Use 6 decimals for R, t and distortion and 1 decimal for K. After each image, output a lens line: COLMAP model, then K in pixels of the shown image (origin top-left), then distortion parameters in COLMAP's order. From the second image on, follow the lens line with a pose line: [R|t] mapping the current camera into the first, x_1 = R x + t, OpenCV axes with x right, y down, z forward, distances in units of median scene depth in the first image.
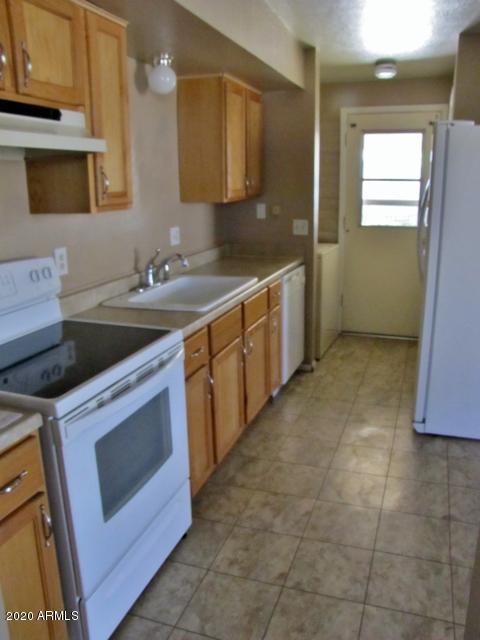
lens RADIAL K [[532.4, 0, 240.5], [0, 532.4, 319.5], [0, 0, 1]] dist [-0.099666, 0.060235]
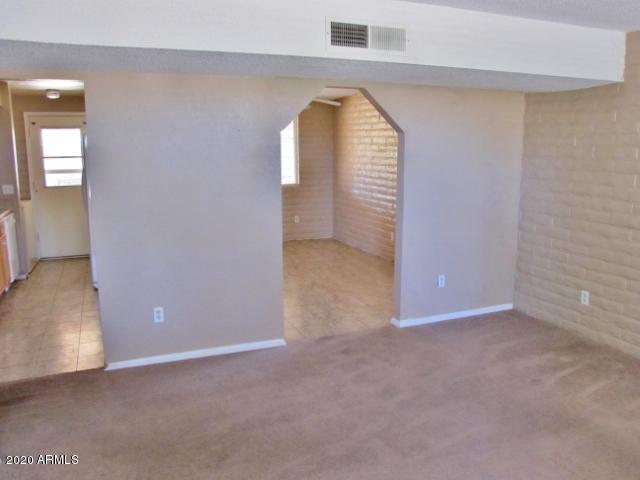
lens RADIAL K [[532.4, 0, 320.5], [0, 532.4, 236.8], [0, 0, 1]] dist [-0.099666, 0.060235]
pose [[0.742587, -0.098944, 0.662401, -0.207764], [0.153312, 0.987879, -0.024309, 0.133365], [-0.651966, 0.119606, 0.748755, -0.682305]]
